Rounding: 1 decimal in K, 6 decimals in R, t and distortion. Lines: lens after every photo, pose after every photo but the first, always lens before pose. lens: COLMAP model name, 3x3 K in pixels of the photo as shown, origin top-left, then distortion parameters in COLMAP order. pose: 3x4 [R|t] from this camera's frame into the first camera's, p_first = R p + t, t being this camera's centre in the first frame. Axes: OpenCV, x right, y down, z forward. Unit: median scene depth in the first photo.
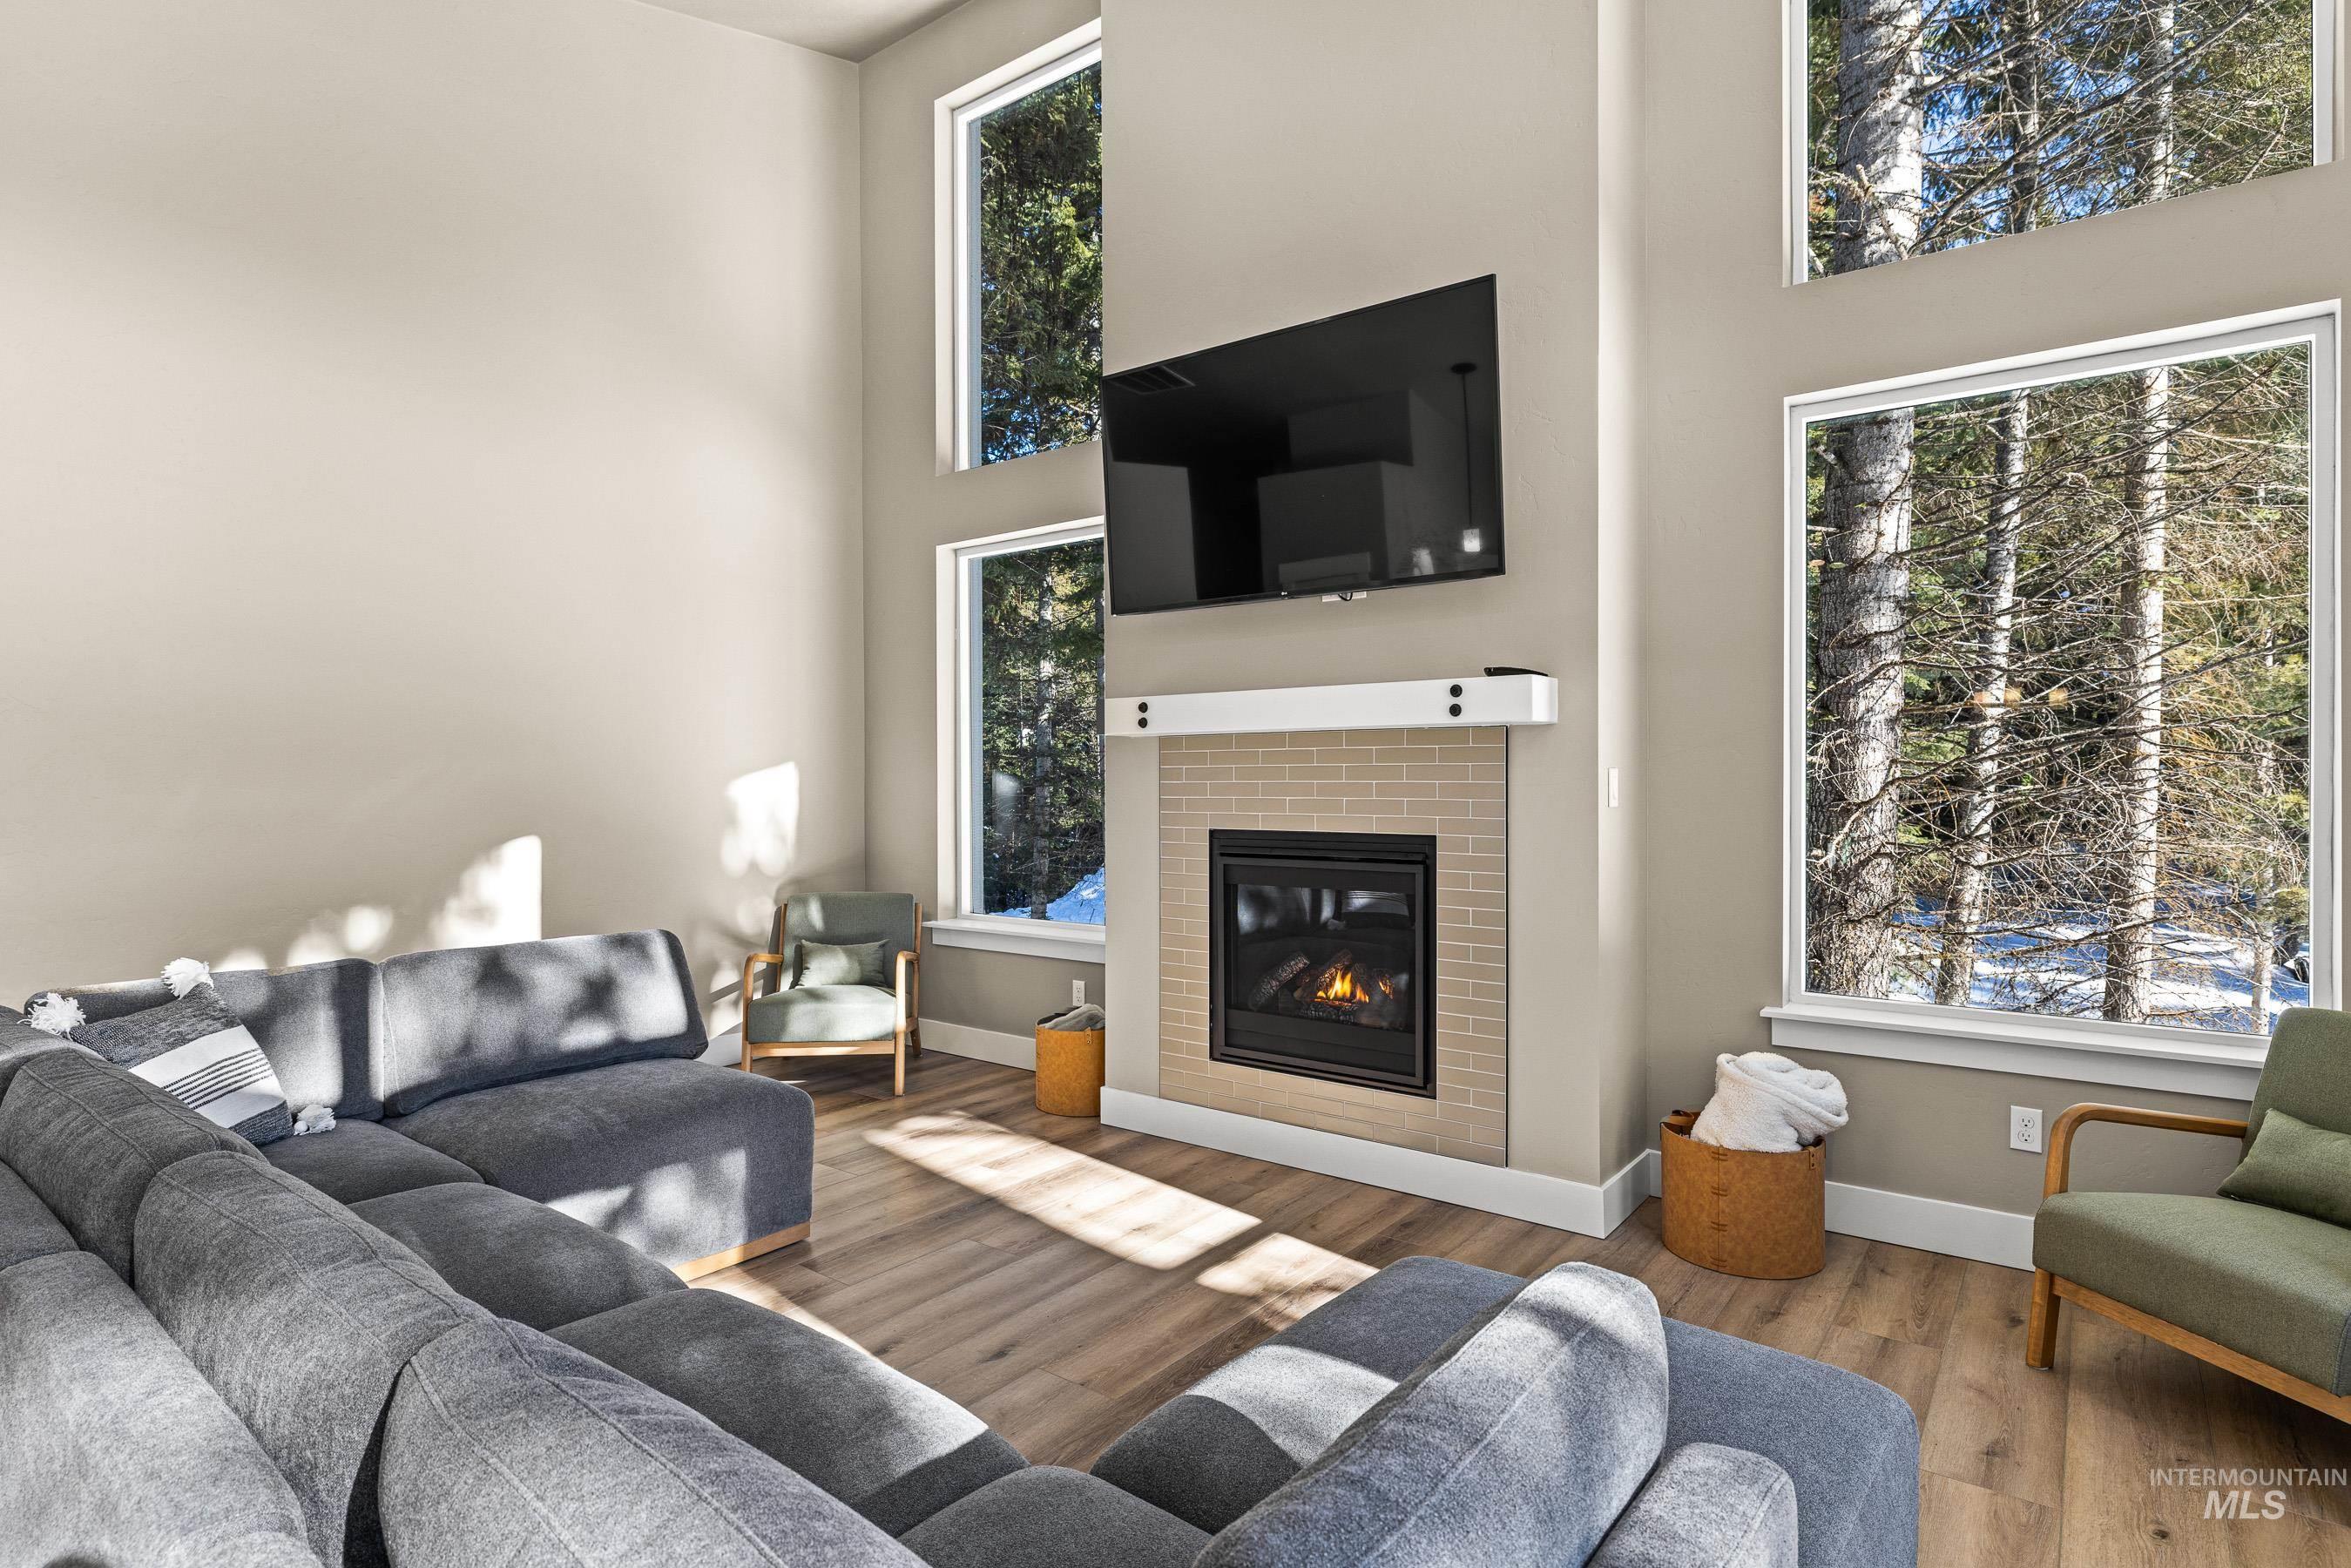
lens RADIAL K [[1215.5, 0, 1188.0], [0, 1215.5, 781.9], [0, 0, 1]] dist [-0.002343, -0.000548]
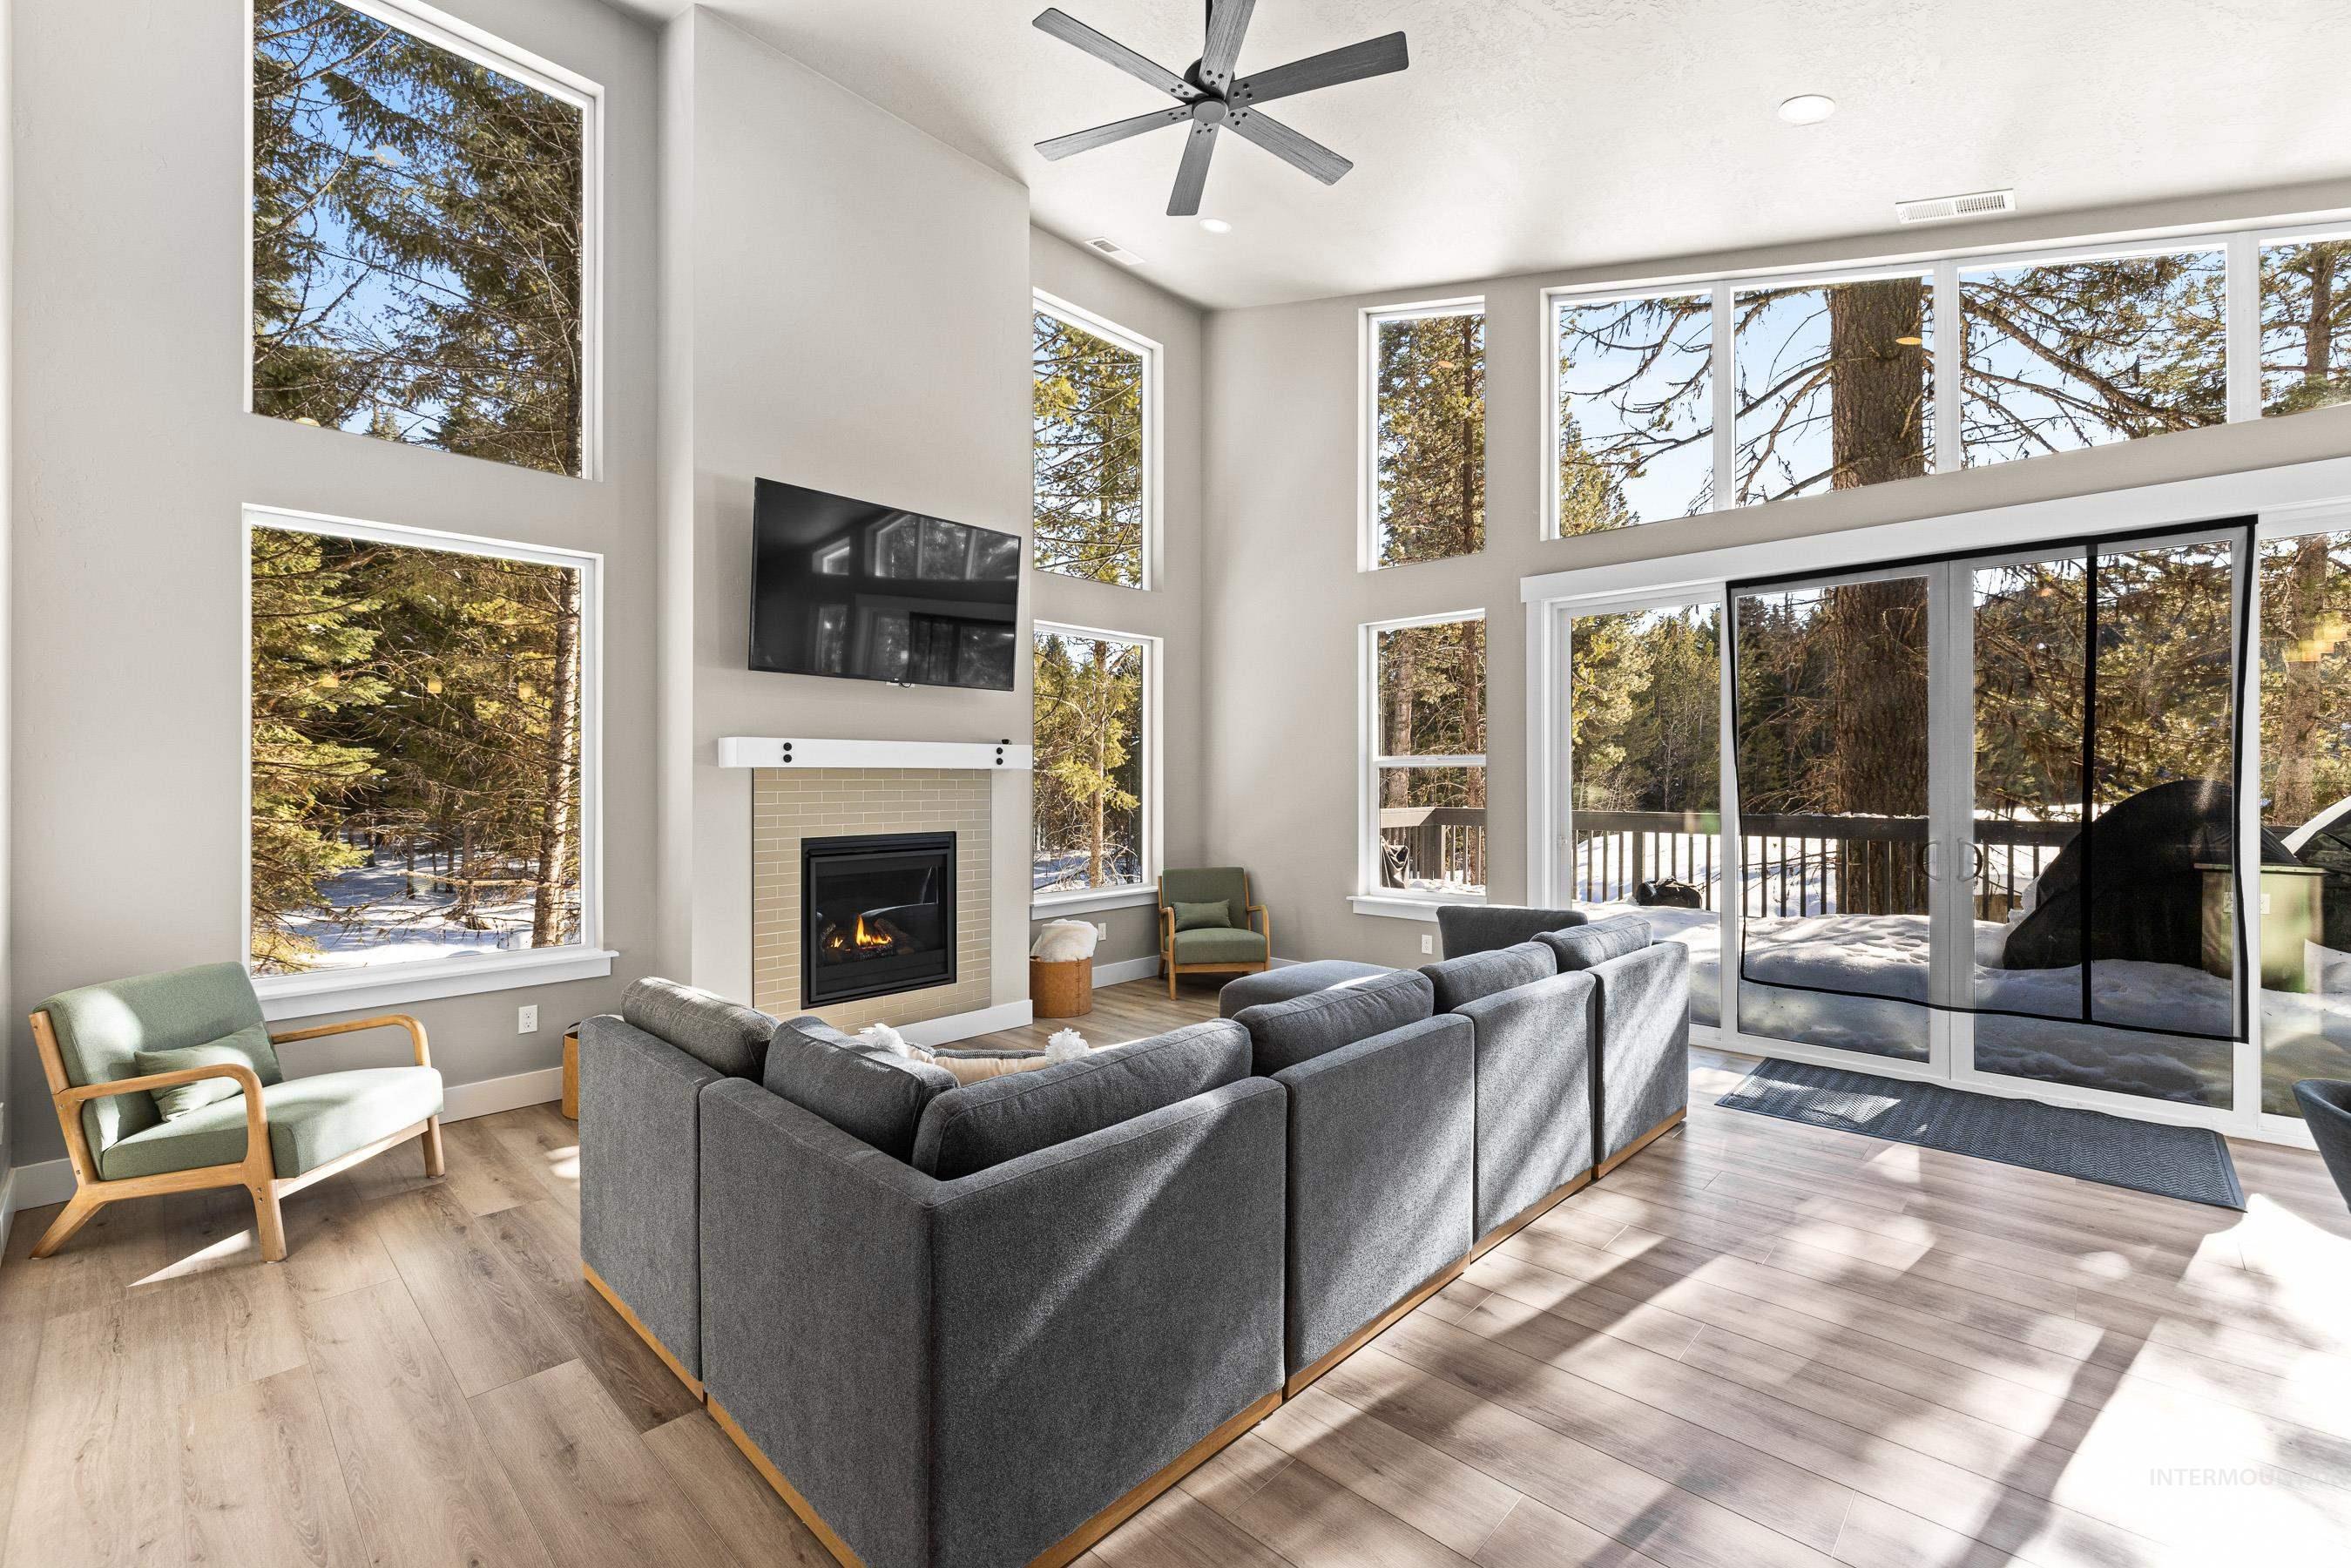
lens RADIAL K [[984.8, 0, 1168.3], [0, 984.8, 777.8], [0, 0, 1]] dist [-0.000148, -0.000235]
pose [[0.109882, 0.006120, 0.993926, -1.023761], [0.006015, 0.999959, -0.006822, -0.018129], [-0.993926, 0.006728, 0.109841, 0.475075]]
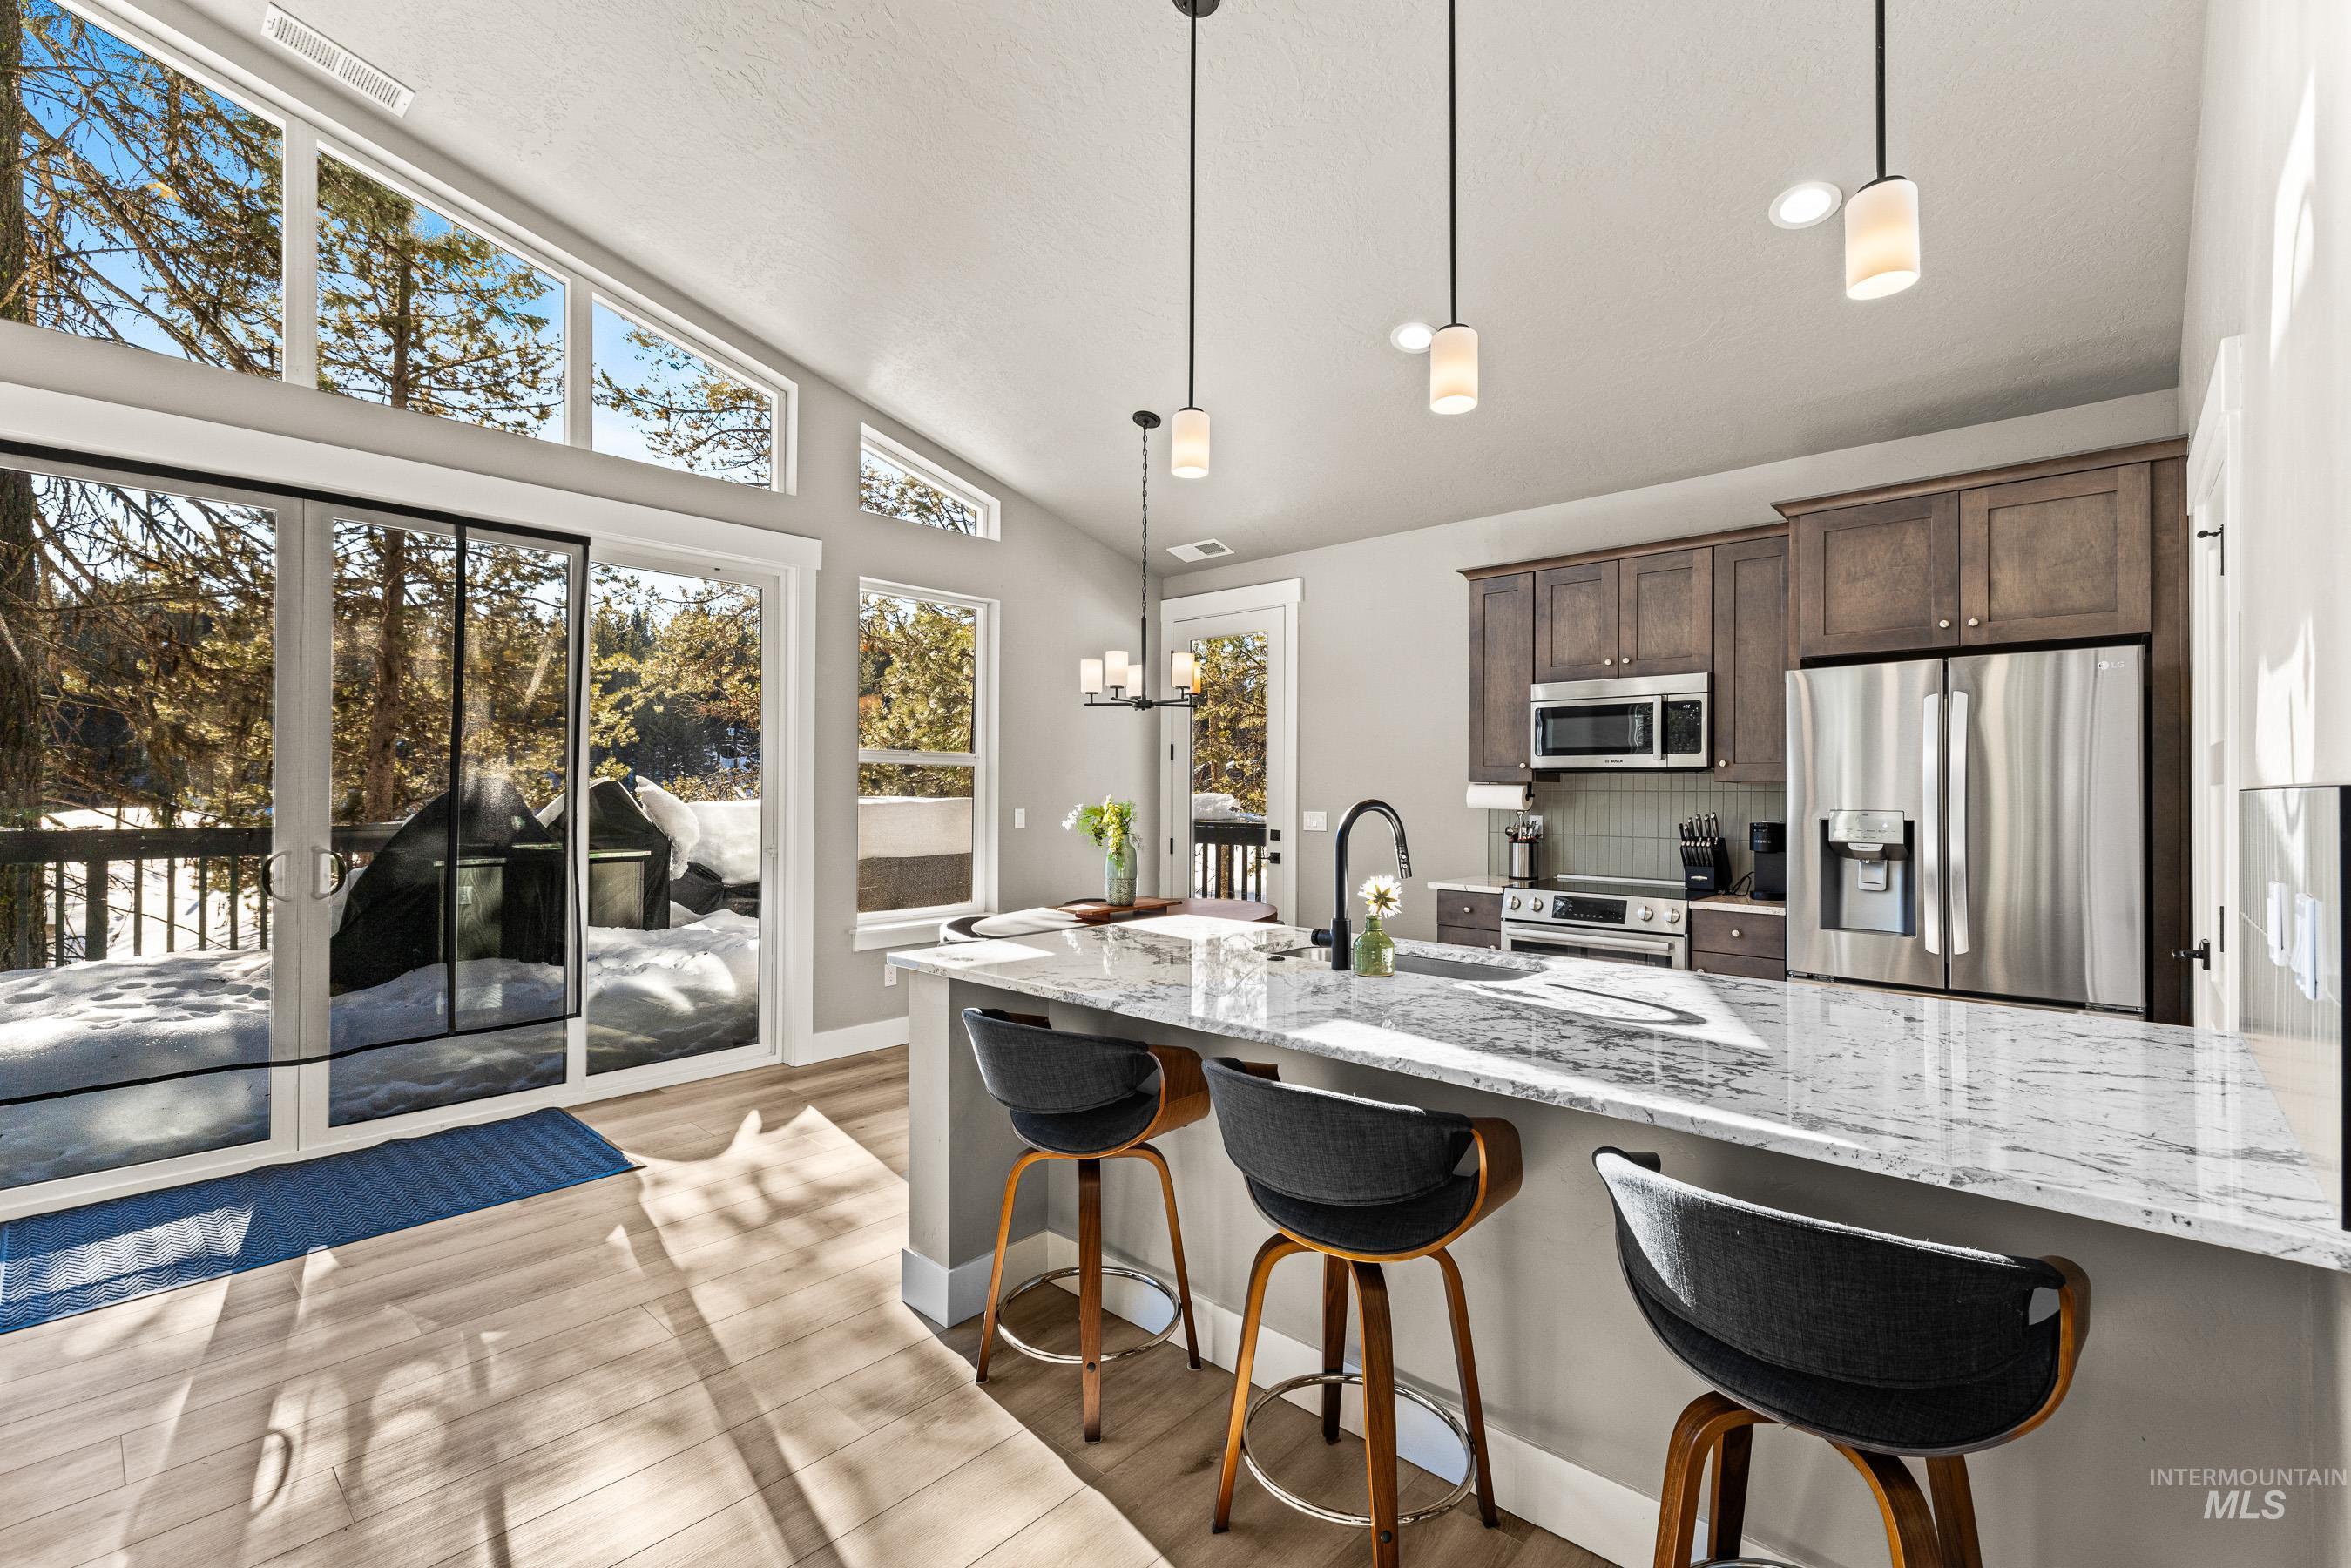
lens RADIAL K [[1012.7, 0, 1171.3], [0, 1012.7, 785.1], [0, 0, 1]] dist [0.000041, -0.000046]
pose [[-0.995533, -0.001217, 0.094401, -0.708046], [-0.001081, 0.999998, 0.001492, -0.010209], [-0.094403, 0.001383, -0.995533, 0.547887]]
